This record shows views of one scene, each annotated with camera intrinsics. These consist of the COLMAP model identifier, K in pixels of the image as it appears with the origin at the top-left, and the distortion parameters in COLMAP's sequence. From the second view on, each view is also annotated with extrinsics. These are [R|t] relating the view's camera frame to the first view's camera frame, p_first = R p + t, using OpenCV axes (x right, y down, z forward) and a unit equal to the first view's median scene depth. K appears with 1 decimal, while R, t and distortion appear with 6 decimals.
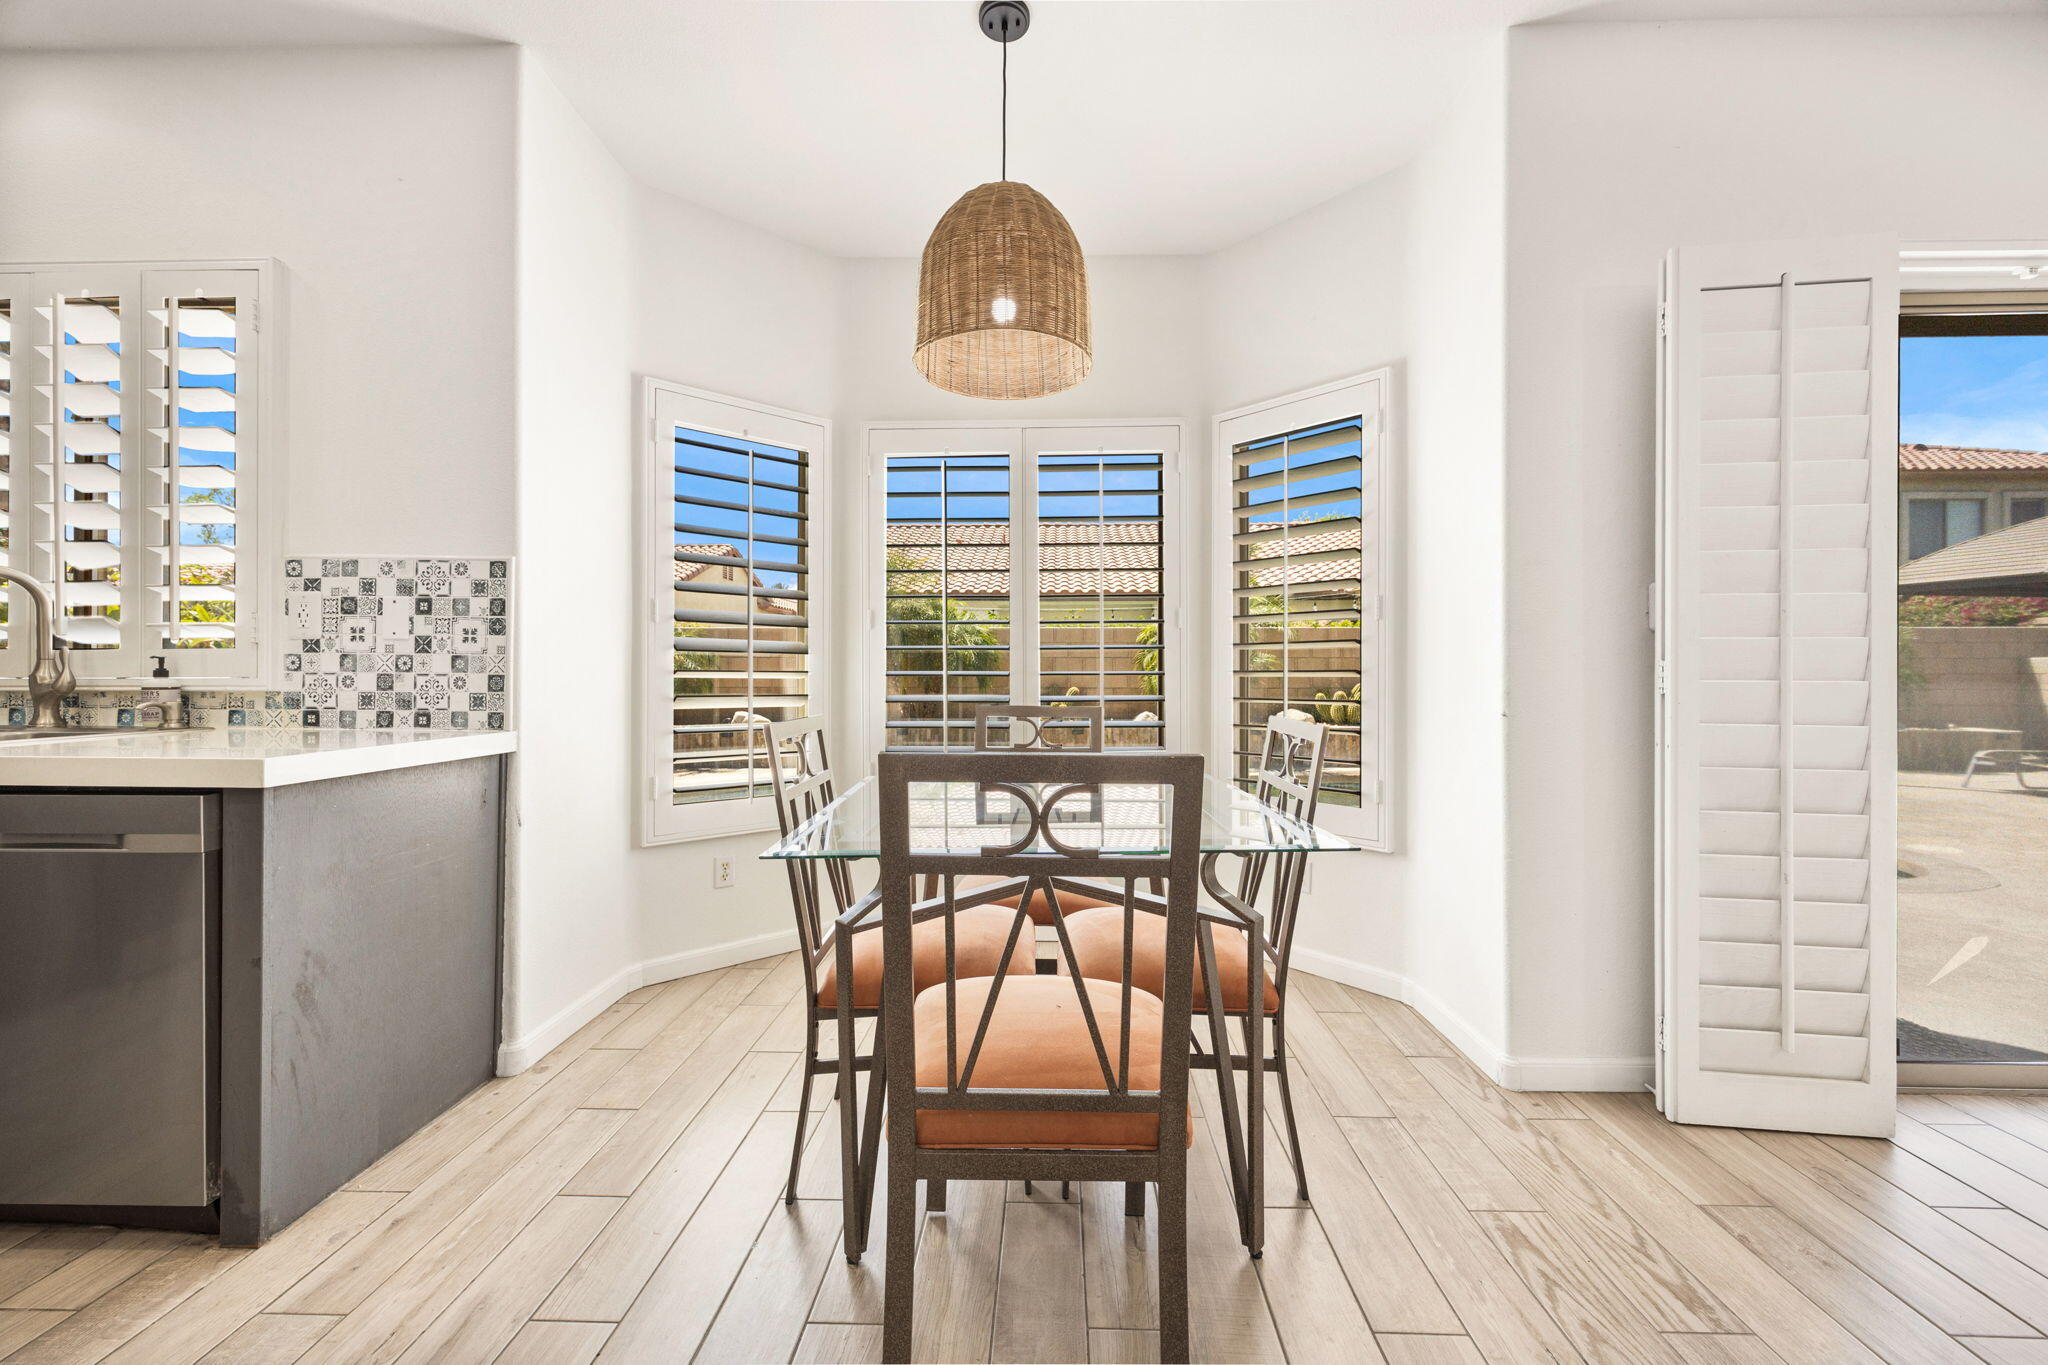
lens RADIAL K [[779.5, 0, 1042.0], [0, 779.5, 672.5], [0, 0, 1]] dist [0.002093, 0.000300]
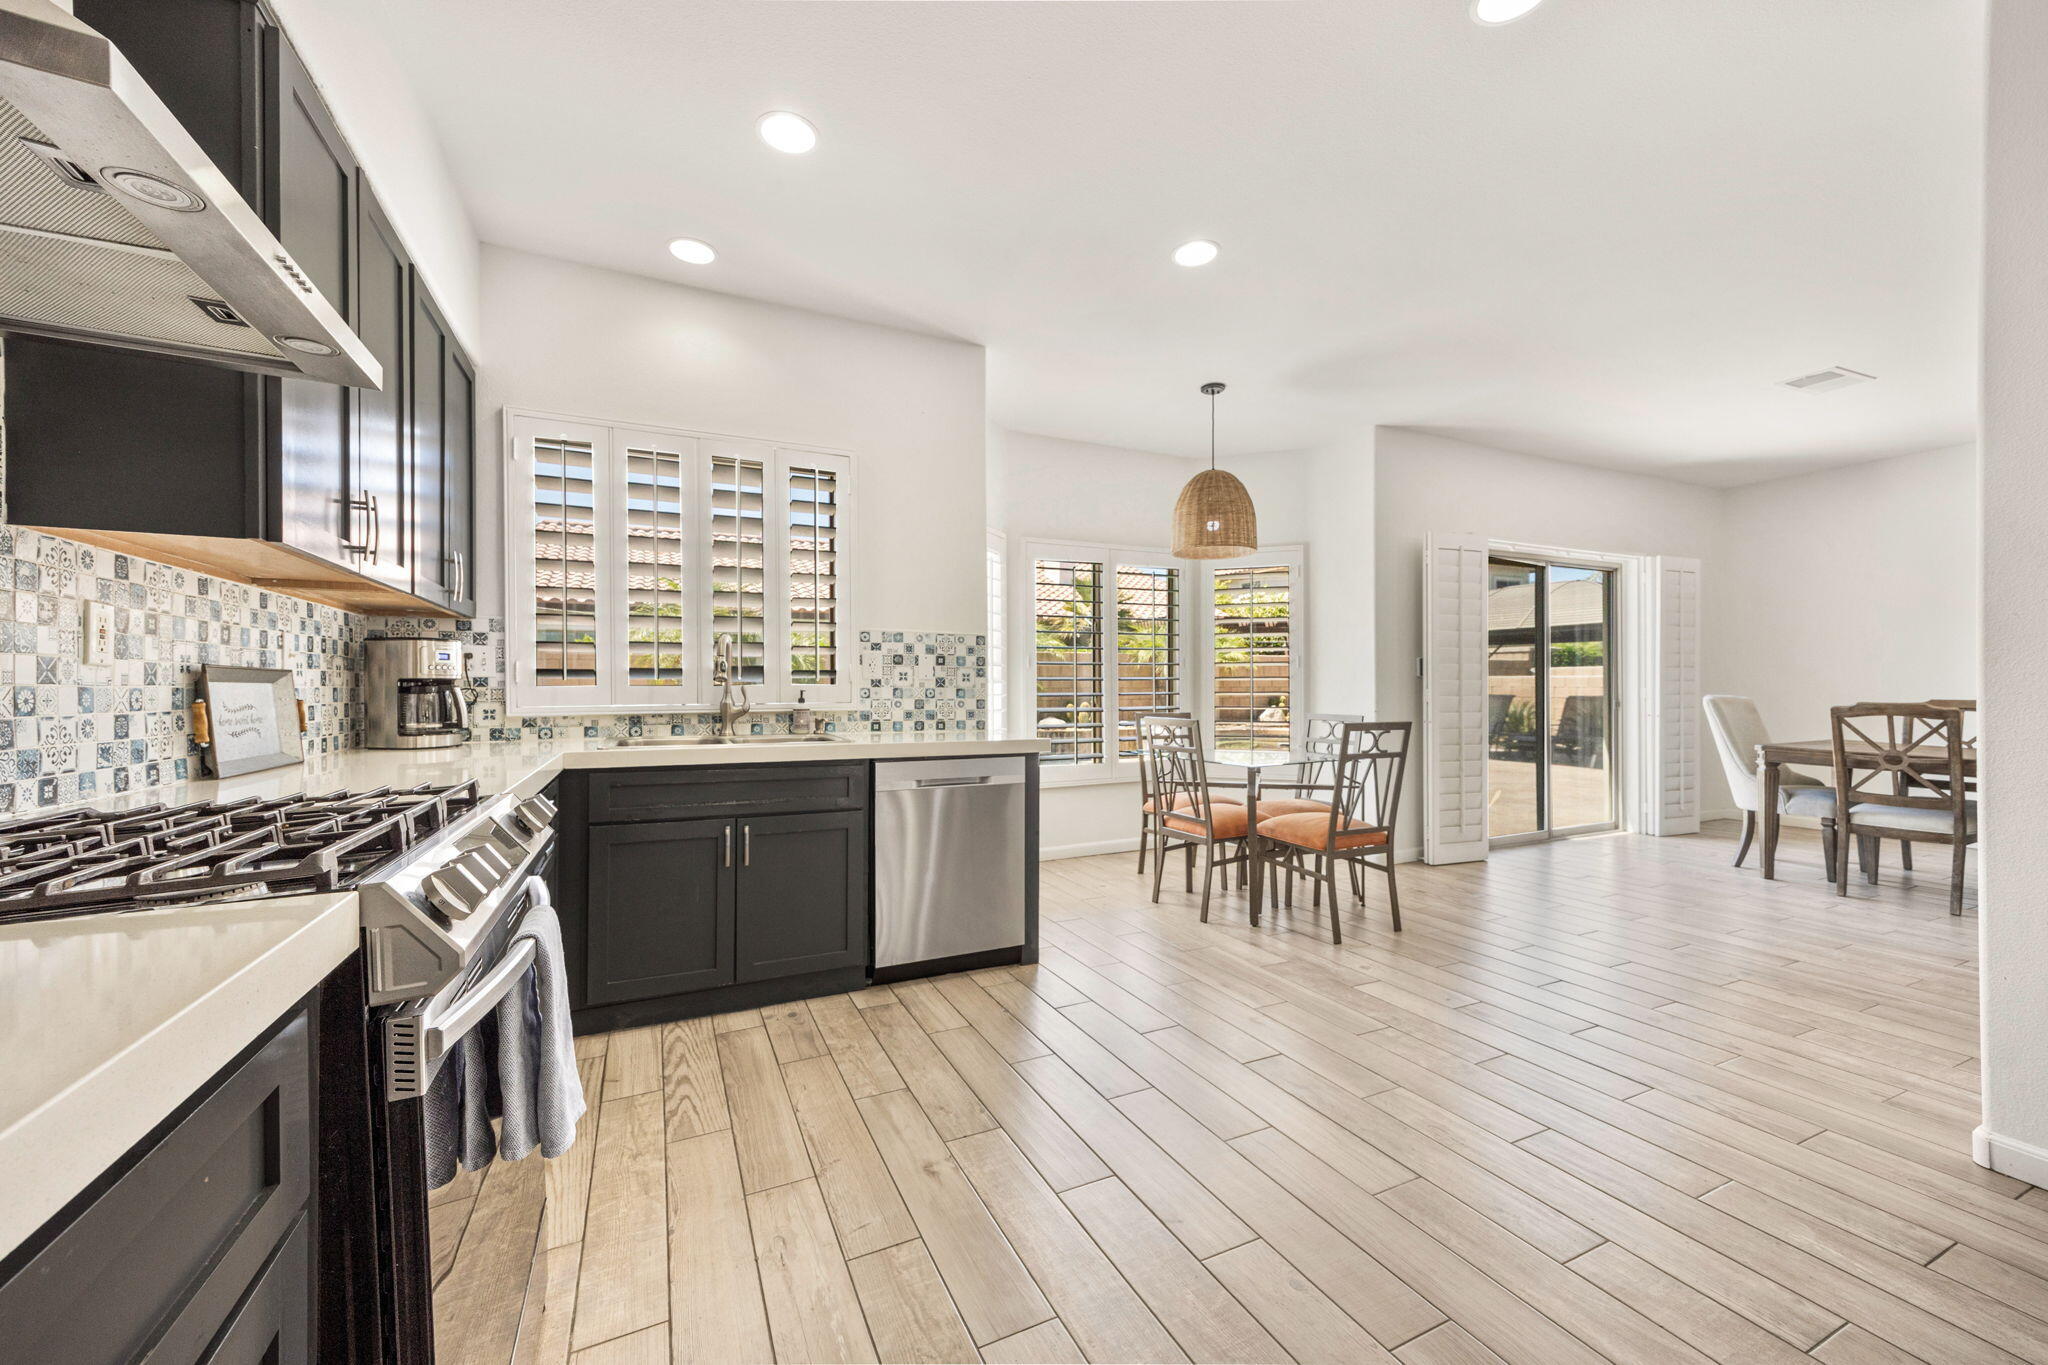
lens RADIAL K [[789.1, 0, 1046.5], [0, 789.1, 684.4], [0, 0, 1]] dist [0.000251, 0.000018]
pose [[0.887210, -0.001586, 0.461363, -1.399285], [0.001946, 0.999998, -0.000305, -0.030533], [-0.461361, 0.001169, 0.887212, -0.678319]]
